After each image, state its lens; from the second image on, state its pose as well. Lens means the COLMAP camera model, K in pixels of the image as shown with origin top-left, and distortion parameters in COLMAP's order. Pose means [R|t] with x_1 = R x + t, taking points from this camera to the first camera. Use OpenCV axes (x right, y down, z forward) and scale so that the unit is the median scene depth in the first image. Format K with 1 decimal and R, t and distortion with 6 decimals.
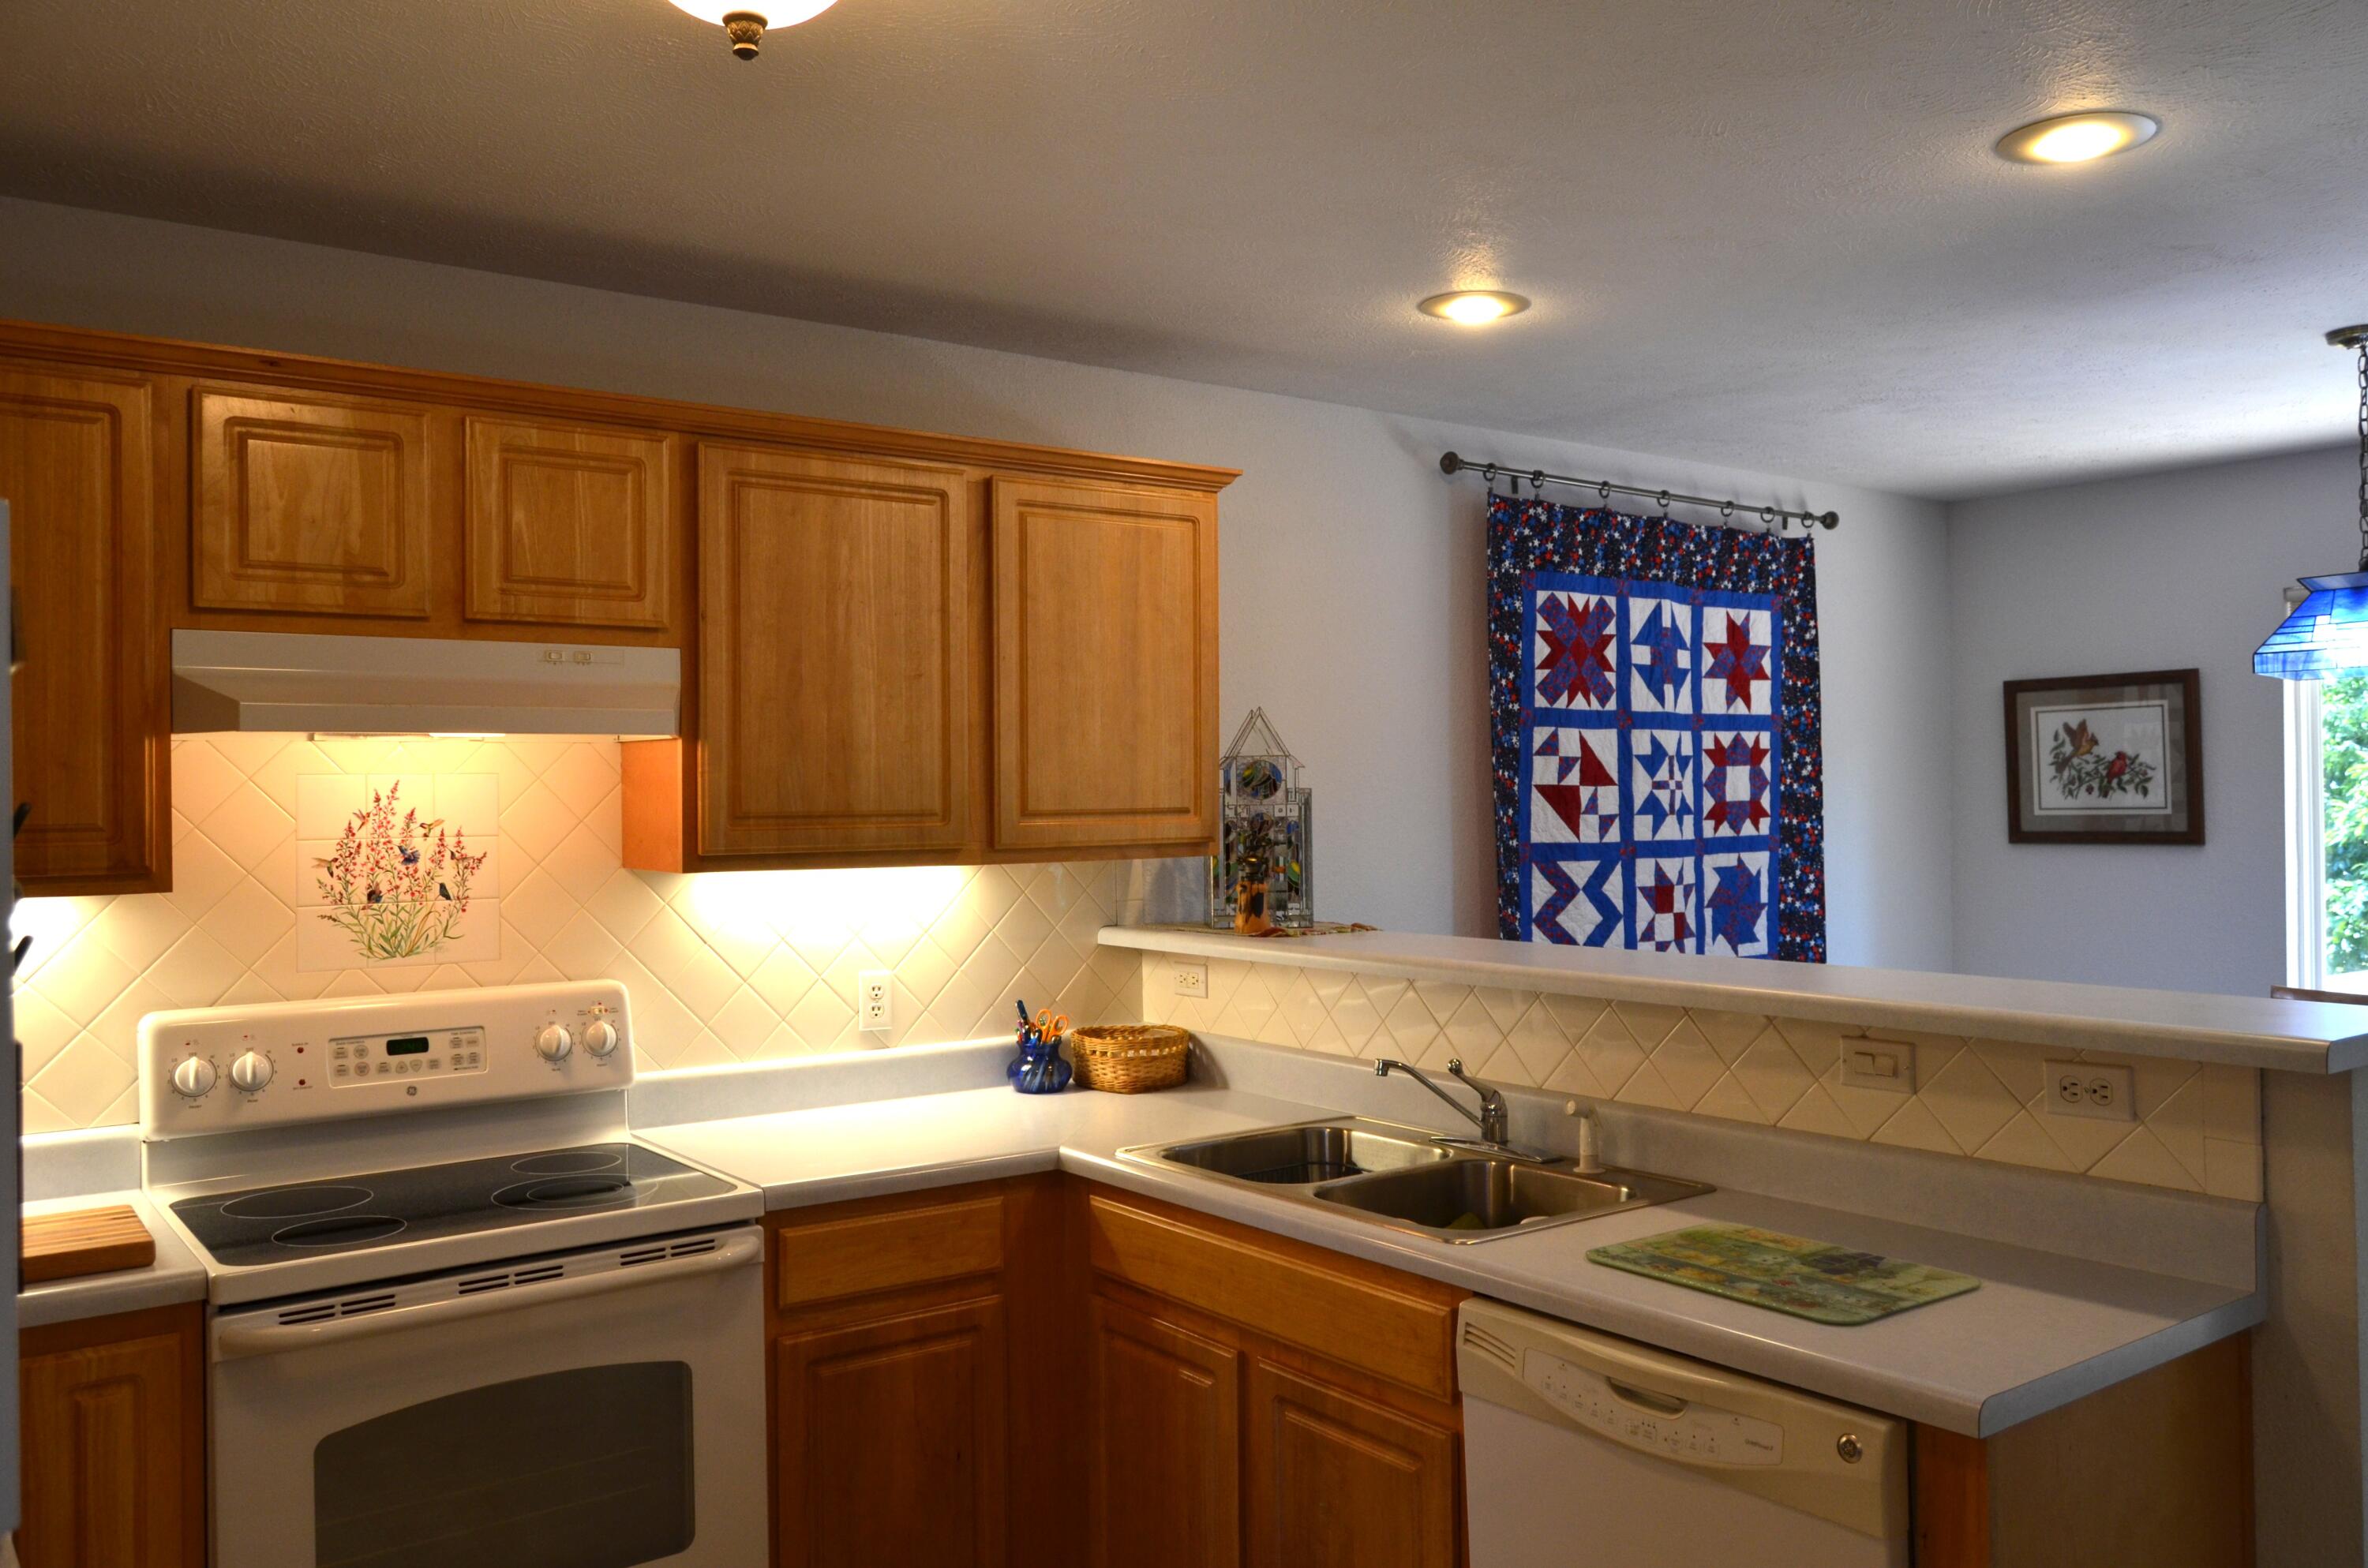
lens RADIAL K [[1820.9, 0, 1192.8], [0, 1820.9, 774.0], [0, 0, 1]] dist [-0.019690, 0.015333]
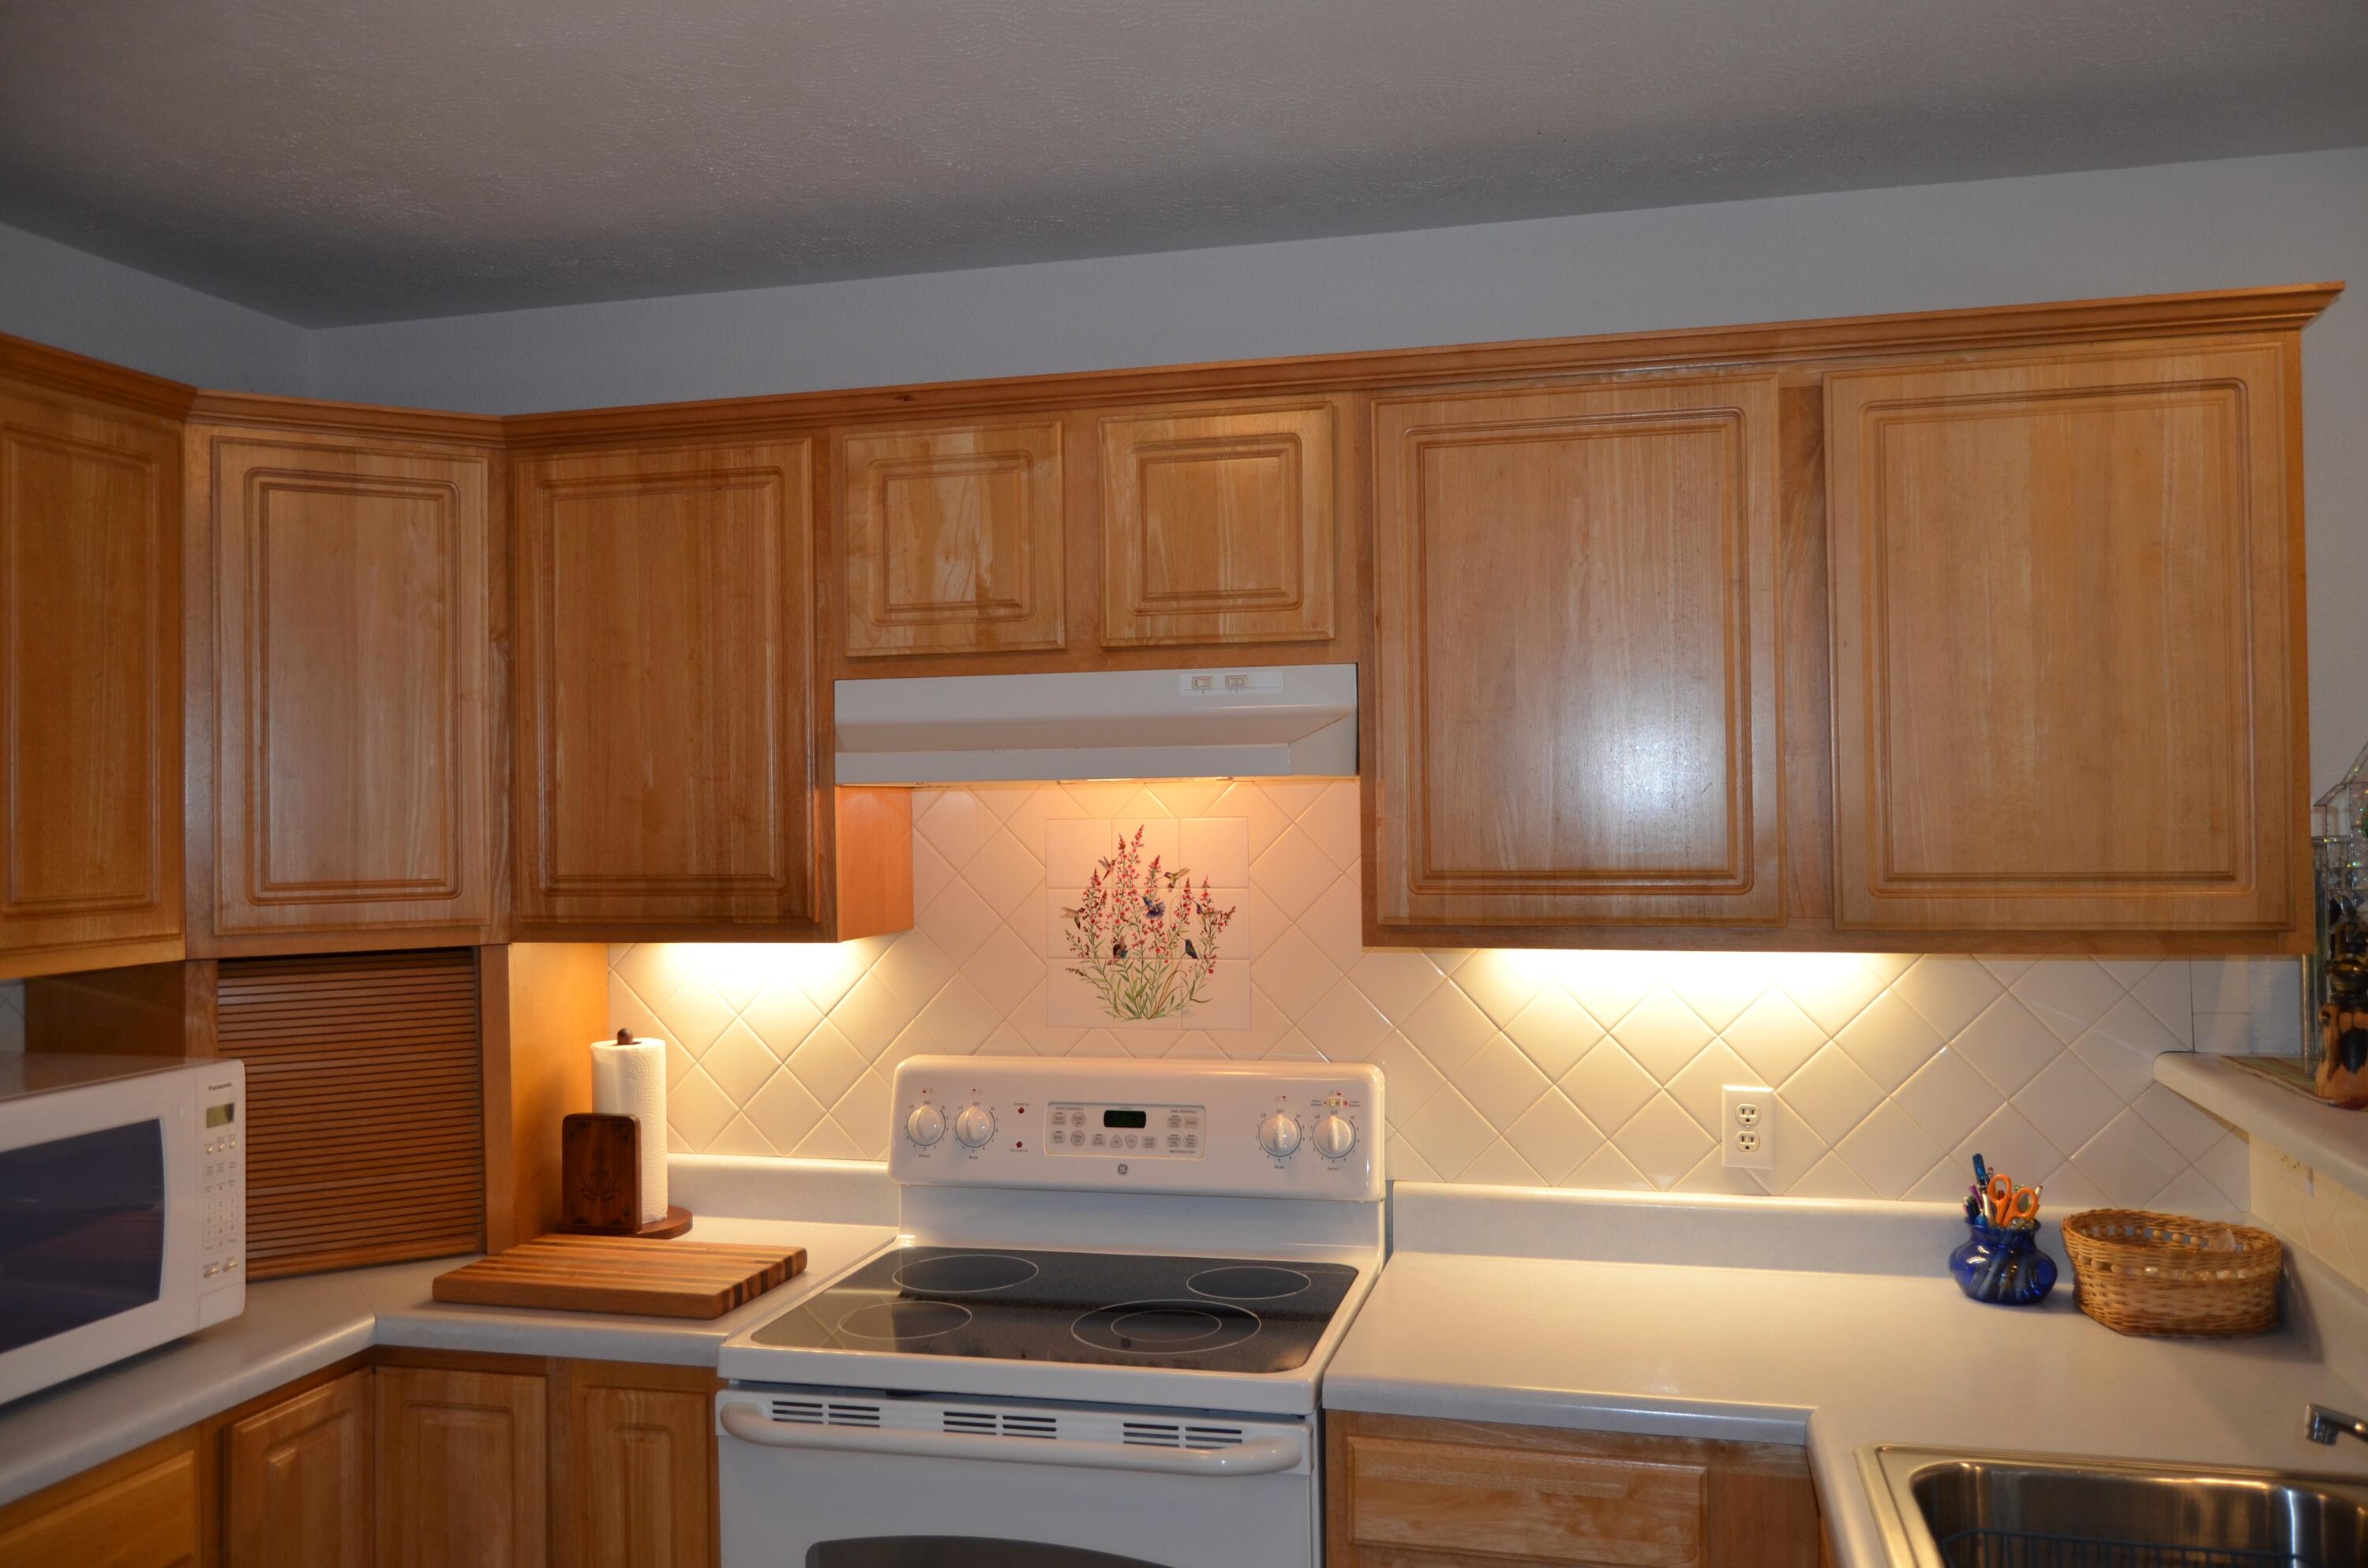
lens RADIAL K [[1820.9, 0, 1187.0], [0, 1820.9, 774.7], [0, 0, 1]] dist [-0.019690, 0.015333]
pose [[0.627977, -0.010760, -0.778157, 0.244213], [0.013108, 0.999909, -0.003247, -0.015720], [0.778121, -0.008161, 0.628061, 0.370029]]
